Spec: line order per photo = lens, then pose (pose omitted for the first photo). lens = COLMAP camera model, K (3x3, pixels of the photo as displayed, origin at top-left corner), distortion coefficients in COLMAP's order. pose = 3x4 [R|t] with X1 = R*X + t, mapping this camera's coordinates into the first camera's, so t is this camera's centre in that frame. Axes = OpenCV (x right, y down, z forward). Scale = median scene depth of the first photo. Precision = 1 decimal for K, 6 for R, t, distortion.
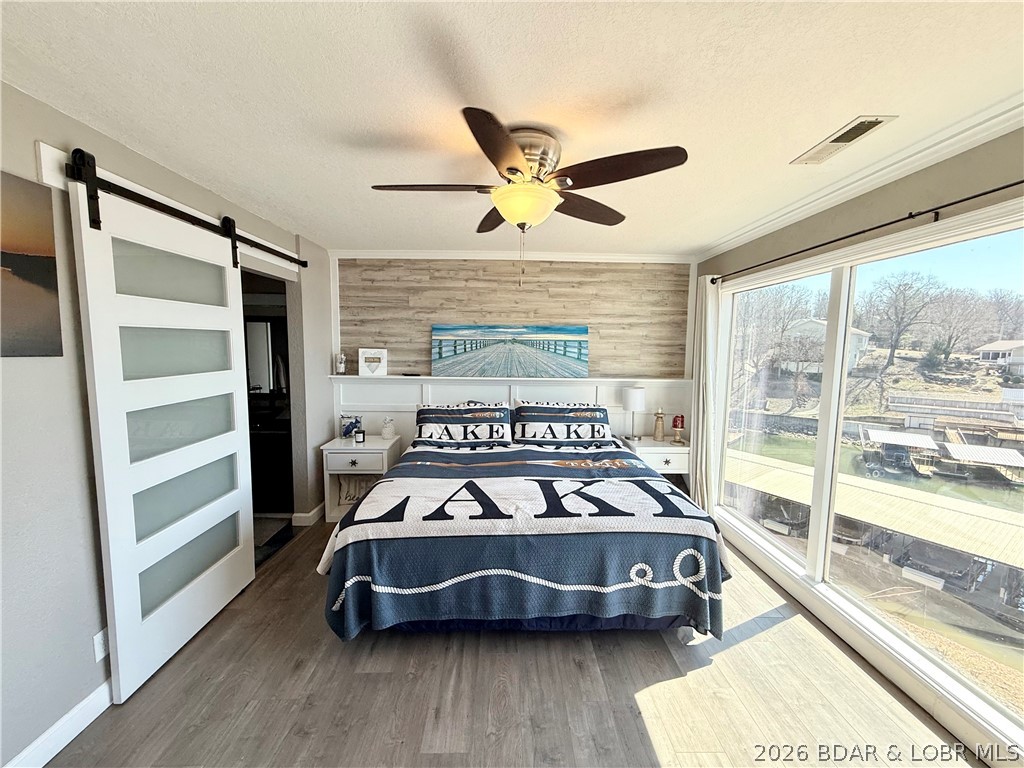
lens RADIAL K [[408.5, 0, 510.4], [0, 408.5, 384.7], [0, 0, 1]] dist [-0.001164, 0.000529]
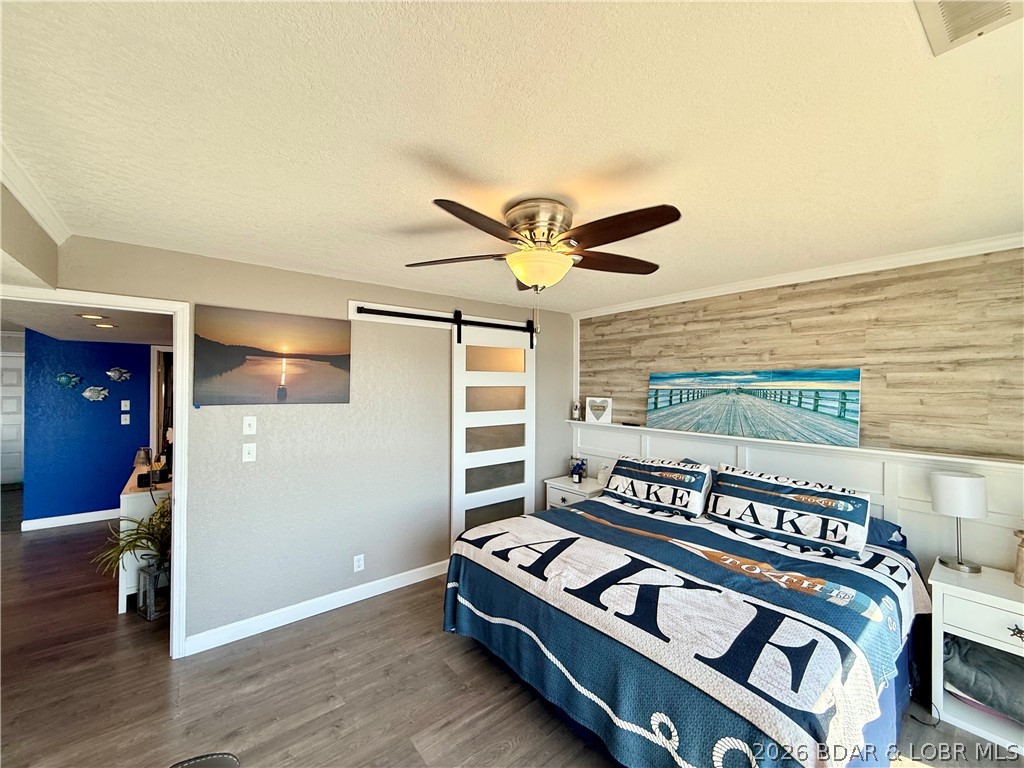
lens RADIAL K [[408.5, 0, 510.4], [0, 408.5, 384.7], [0, 0, 1]] dist [-0.001164, 0.000529]
pose [[0.611629, -0.009641, -0.791086, 0.372214], [-0.072174, 0.995076, -0.067928, -0.032065], [0.787846, 0.098643, 0.607922, 0.158716]]
